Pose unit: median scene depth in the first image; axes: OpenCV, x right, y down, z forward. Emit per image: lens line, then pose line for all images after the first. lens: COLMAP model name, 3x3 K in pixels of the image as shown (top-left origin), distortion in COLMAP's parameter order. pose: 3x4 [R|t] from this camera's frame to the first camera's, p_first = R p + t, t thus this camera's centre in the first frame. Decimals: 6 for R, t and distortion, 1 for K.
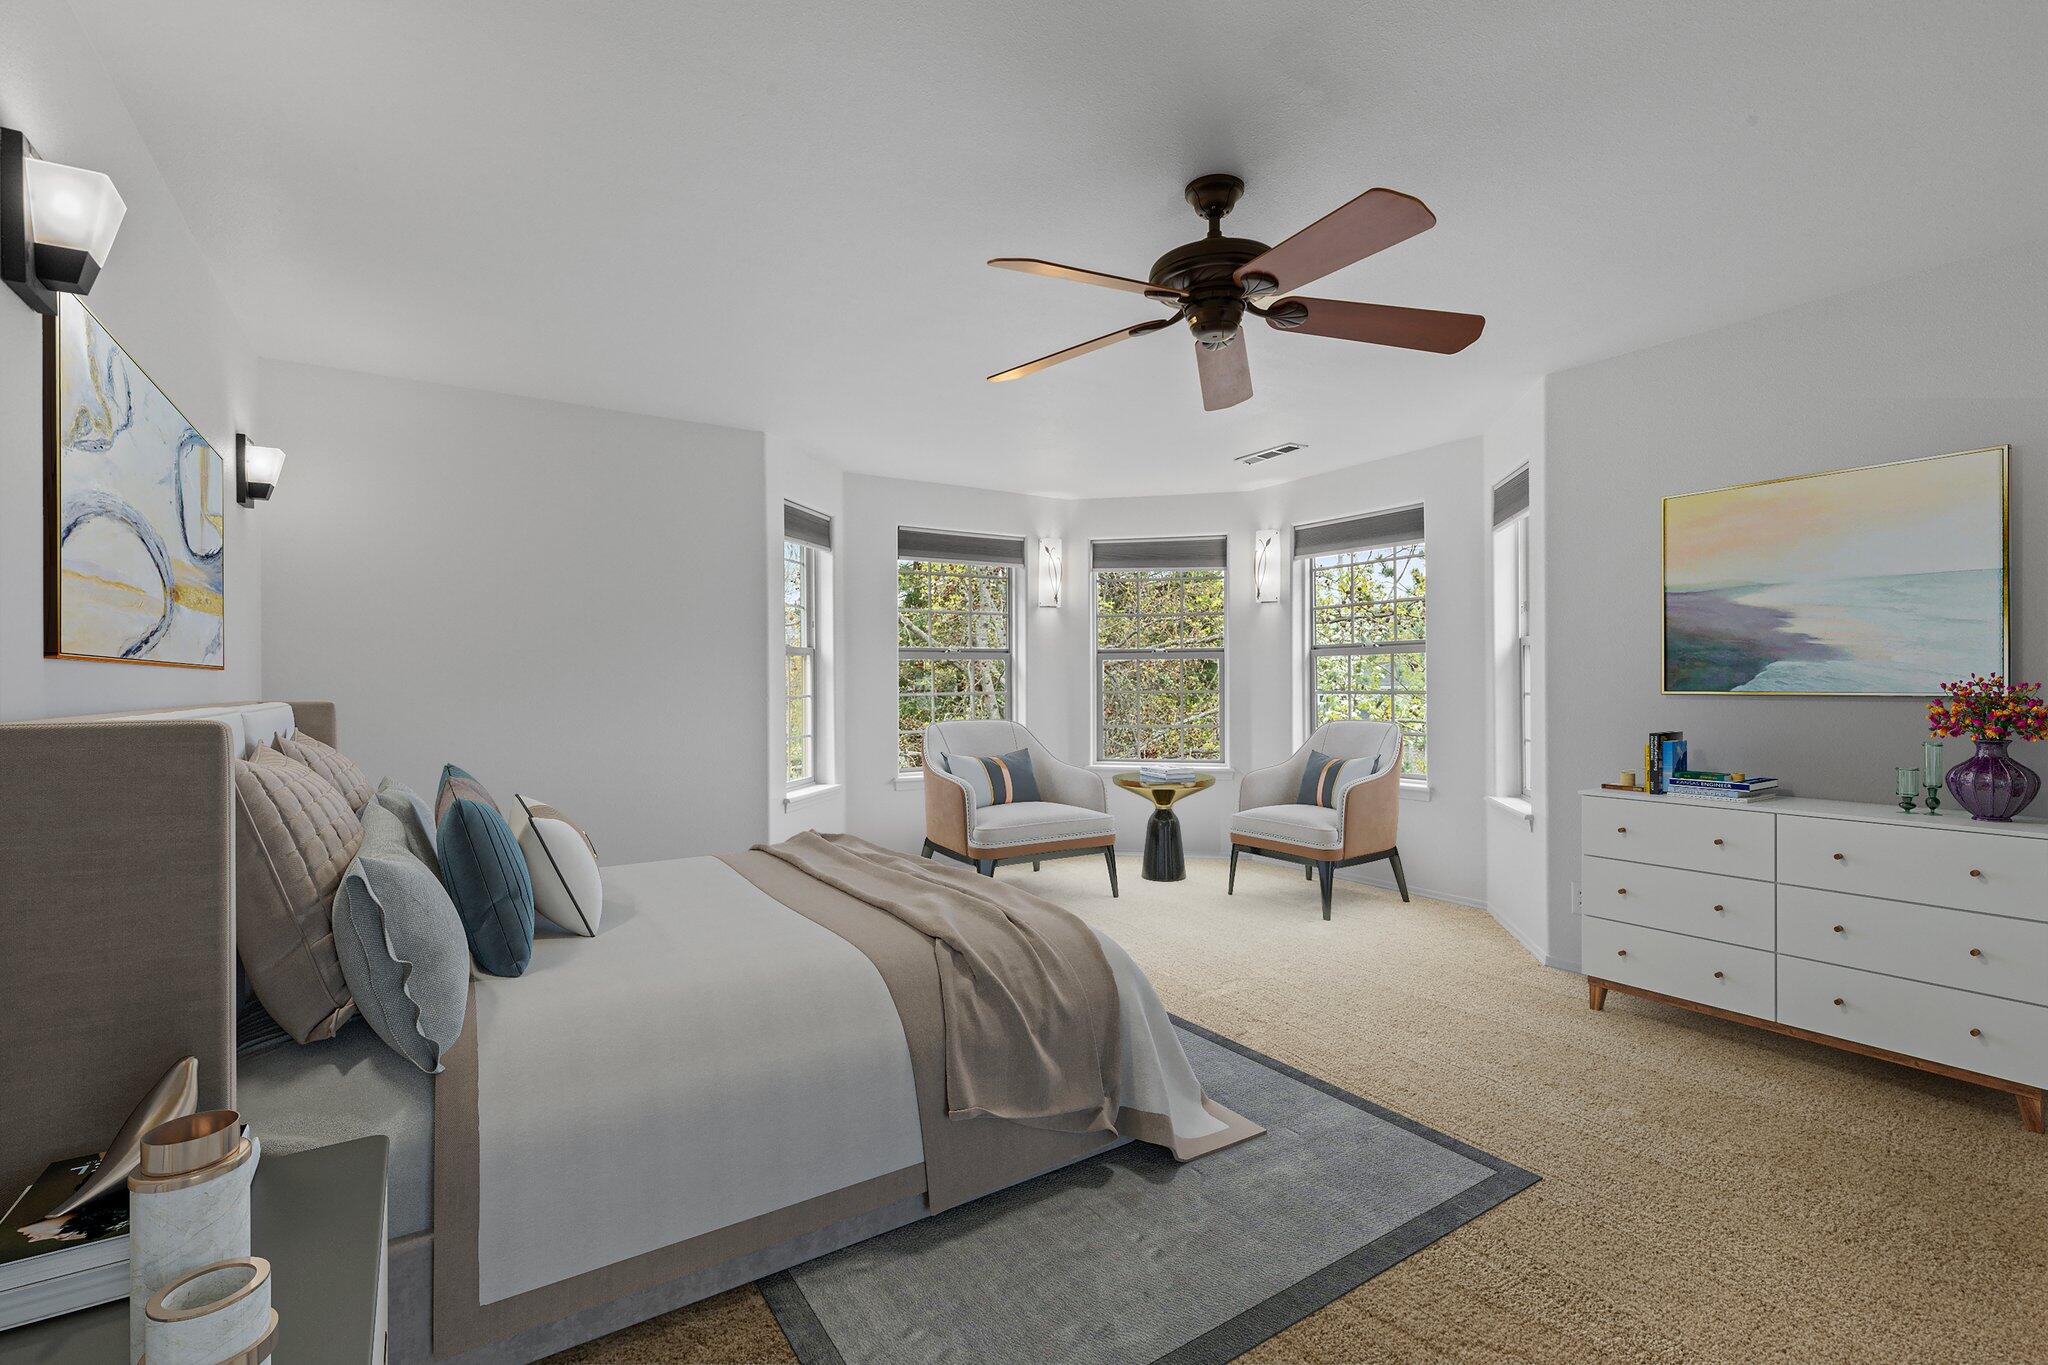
lens RADIAL K [[894.7, 0, 1025.7], [0, 894.7, 683.8], [0, 0, 1]] dist [0.000462, 0.000014]
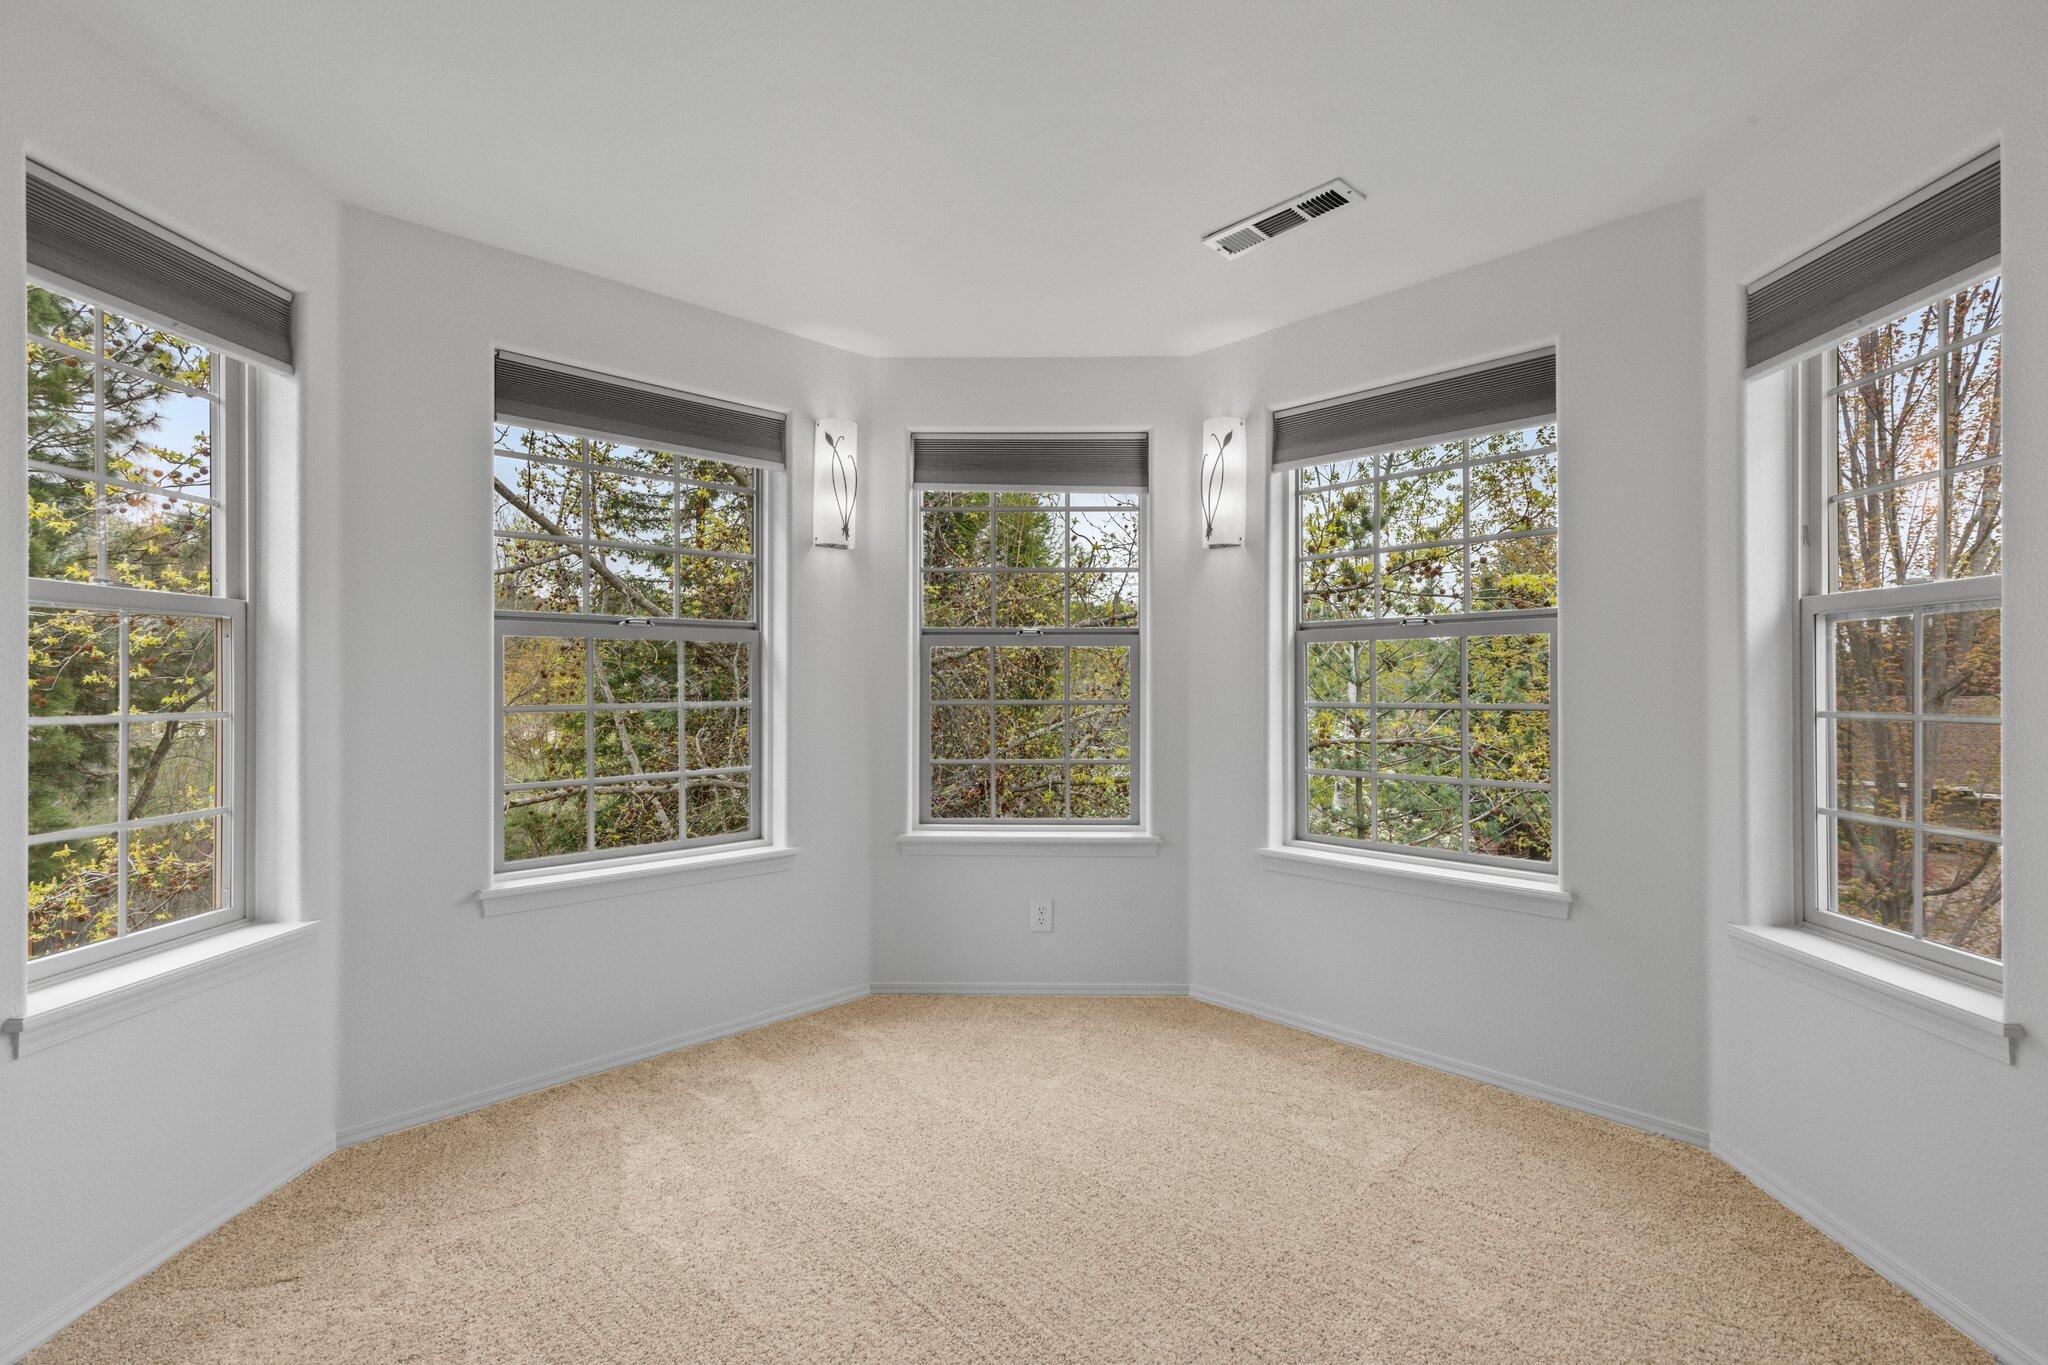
lens RADIAL K [[915.7, 0, 1028.2], [0, 915.7, 687.3], [0, 0, 1]] dist [0.004428, 0.000690]
pose [[0.980130, 0.005139, 0.198289, 0.033623], [-0.005296, 0.999986, 0.000264, -0.001100], [-0.198284, -0.001309, 0.980144, 0.445246]]
